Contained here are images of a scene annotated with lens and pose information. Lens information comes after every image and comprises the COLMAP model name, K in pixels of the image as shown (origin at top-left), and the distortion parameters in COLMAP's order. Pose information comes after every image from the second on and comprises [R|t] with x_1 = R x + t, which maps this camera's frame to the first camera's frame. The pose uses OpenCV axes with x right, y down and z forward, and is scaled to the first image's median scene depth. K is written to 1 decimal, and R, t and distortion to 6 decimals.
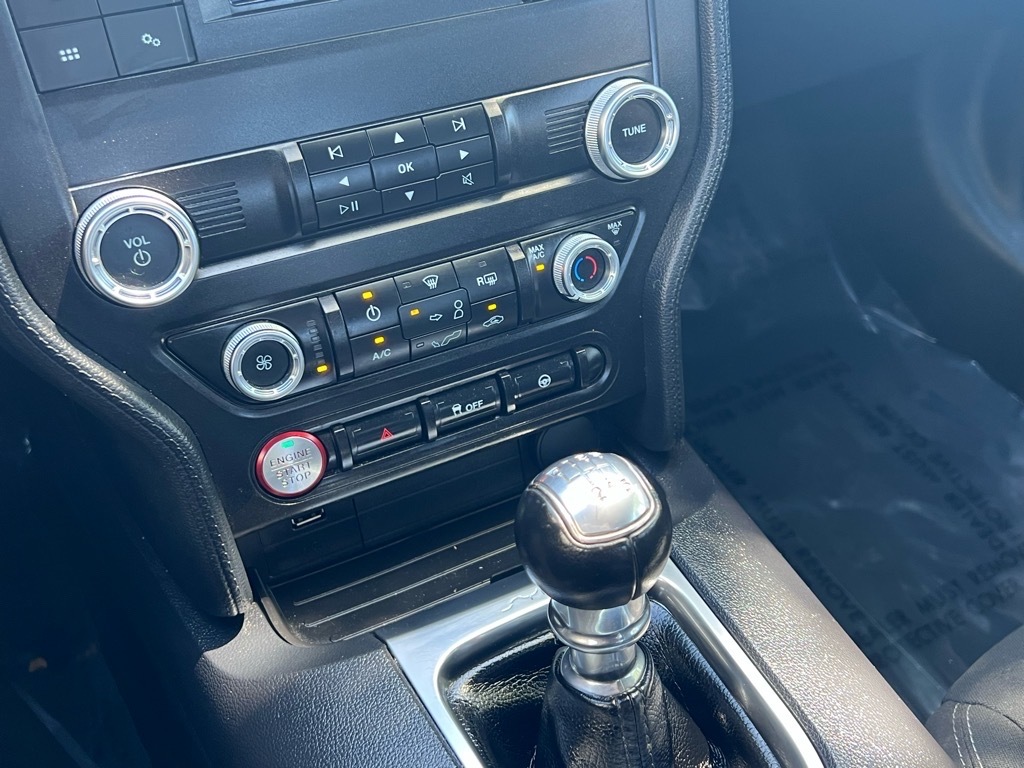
lens RADIAL K [[1029.0, 0, 512.0], [0, 1029.0, 384.0], [0, 0, 1]] dist [0.151450, -0.386343]
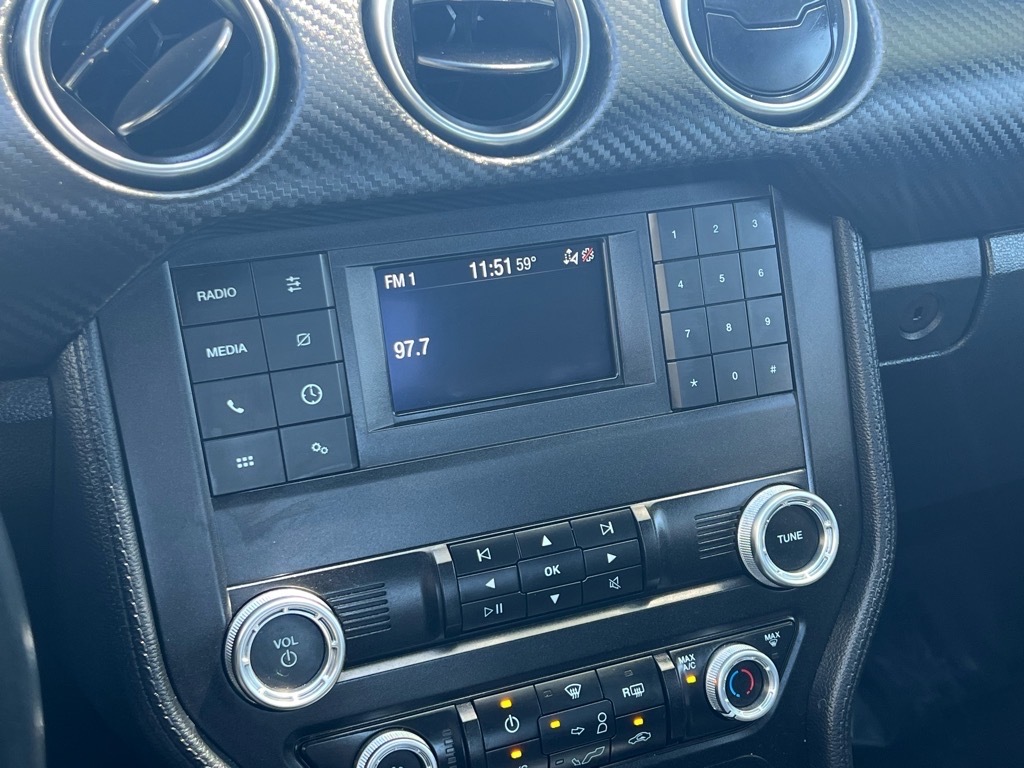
lens RADIAL K [[1306.3, 0, 512.0], [0, 1306.3, 384.0], [0, 0, 1]] dist [0.198102, -0.630102]
pose [[0.994849, 0.010255, -0.100848, -0.016742], [-0.042098, 0.946815, -0.319012, 0.021344], [0.092213, 0.321614, 0.942370, -0.225216]]
